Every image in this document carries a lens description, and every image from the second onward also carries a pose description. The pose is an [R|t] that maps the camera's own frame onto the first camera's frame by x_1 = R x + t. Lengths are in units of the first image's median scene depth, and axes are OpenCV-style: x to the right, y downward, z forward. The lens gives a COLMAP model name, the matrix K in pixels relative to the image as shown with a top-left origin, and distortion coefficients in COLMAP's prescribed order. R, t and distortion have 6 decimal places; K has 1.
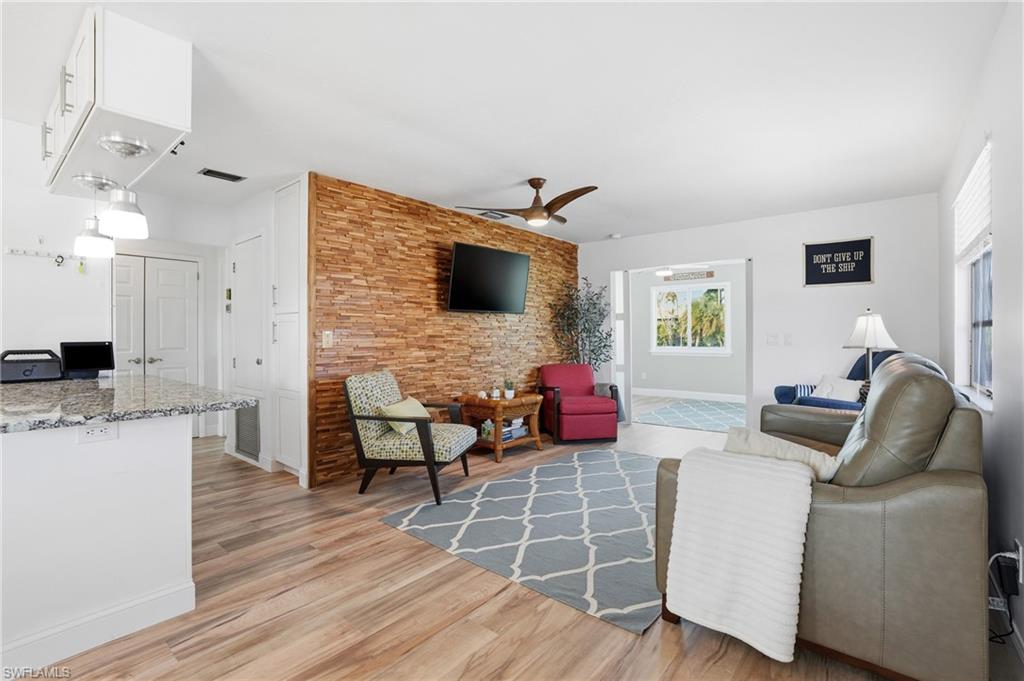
lens RADIAL K [[473.1, 0, 508.4], [0, 473.1, 334.9], [0, 0, 1]] dist [-0.025450, 0.003532]
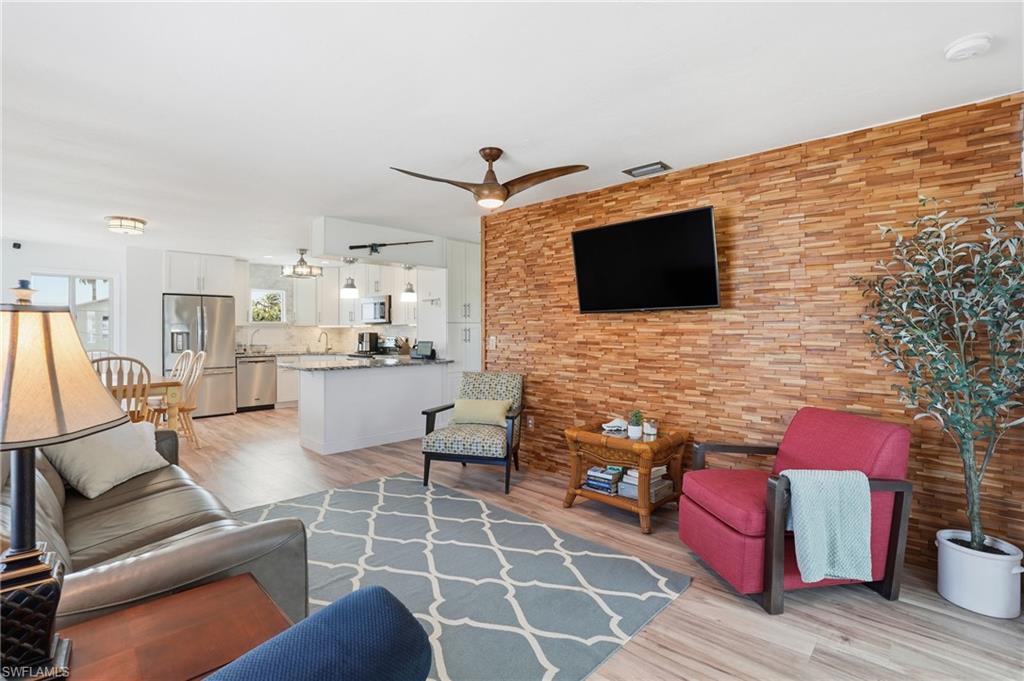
lens RADIAL K [[481.4, 0, 518.4], [0, 481.4, 325.6], [0, 0, 1]] dist [-0.040801, 0.013503]
pose [[-0.043006, 0.000473, -0.999075, 0.735535], [0.010097, 0.999949, 0.000039, -0.030460], [0.999024, -0.010086, -0.043009, 0.916625]]
